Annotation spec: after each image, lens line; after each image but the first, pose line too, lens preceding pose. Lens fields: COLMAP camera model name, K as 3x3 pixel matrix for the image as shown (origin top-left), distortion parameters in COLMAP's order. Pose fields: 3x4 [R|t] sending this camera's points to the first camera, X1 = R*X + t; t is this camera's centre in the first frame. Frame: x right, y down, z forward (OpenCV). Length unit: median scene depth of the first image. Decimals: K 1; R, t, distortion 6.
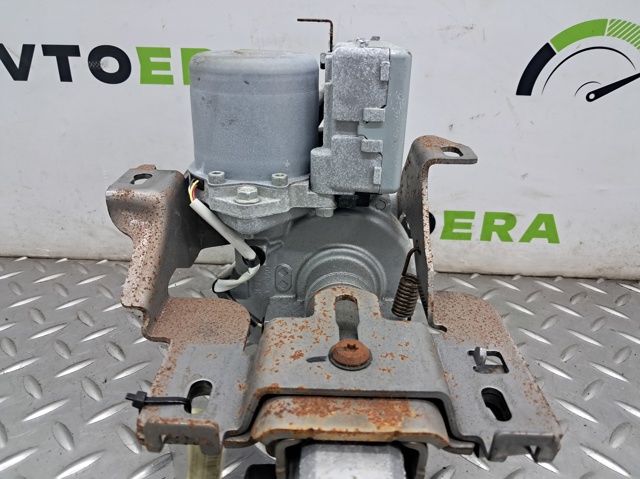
lens RADIAL K [[490.5, 0, 321.1], [0, 490.5, 232.5], [0, 0, 1]] dist [-0.022362, -0.003230]
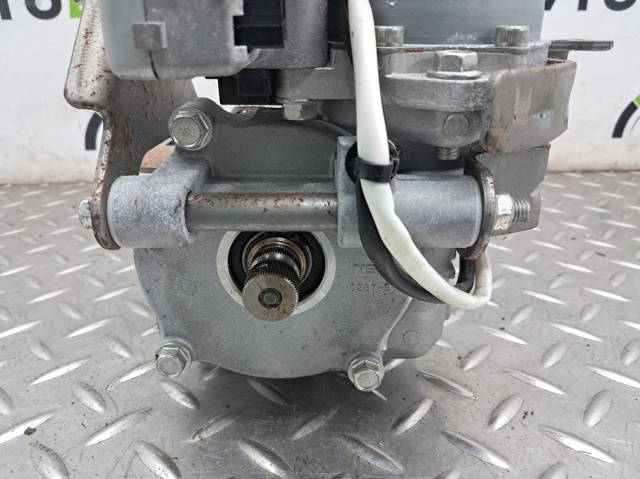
lens RADIAL K [[490.5, 0, 325.5], [0, 490.5, 236.7], [0, 0, 1]] dist [-0.022362, -0.003230]
pose [[0.995780, -0.065515, 0.064262, 0.146690], [0.070698, 0.994122, -0.081992, 0.381775], [-0.058512, 0.086190, 0.994559, -0.179407]]
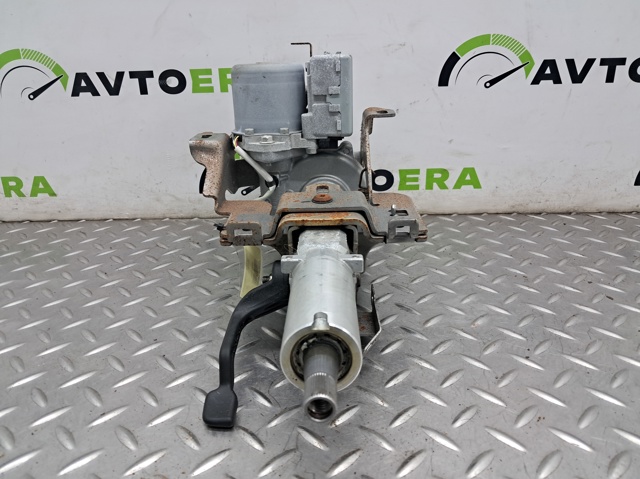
lens RADIAL K [[490.5, 0, 320.4], [0, 490.5, 239.0], [0, 0, 1]] dist [-0.022362, -0.003230]
pose [[0.998564, -0.049119, -0.021377, 0.043648], [0.047823, 0.997204, -0.057414, 0.266477], [0.024138, 0.056310, 0.998122, -0.512029]]
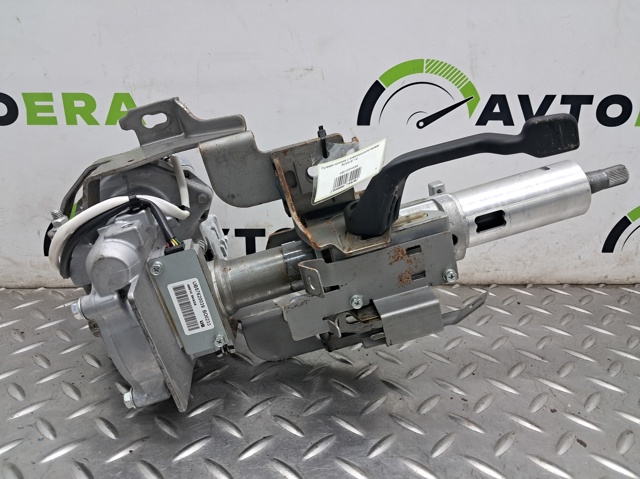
lens RADIAL K [[490.5, 0, 319.2], [0, 490.5, 239.4], [0, 0, 1]] dist [-0.022362, -0.003230]
pose [[0.997520, -0.039091, 0.058534, 0.233862], [0.044428, 0.994689, -0.092843, 0.096561], [-0.054594, 0.095213, 0.993959, -0.134845]]
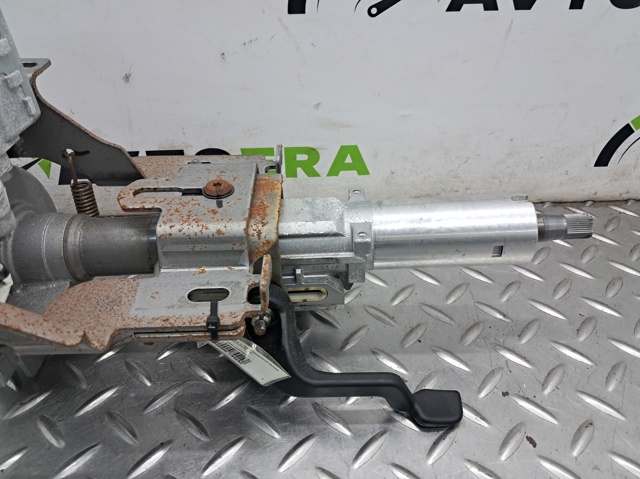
lens RADIAL K [[490.5, 0, 320.4], [0, 490.5, 237.6], [0, 0, 1]] dist [-0.022362, -0.003230]
pose [[0.995524, -0.080557, 0.049416, 0.388844], [0.069151, 0.977326, 0.200131, -0.063347], [-0.064418, -0.195818, 0.978522, 0.066405]]
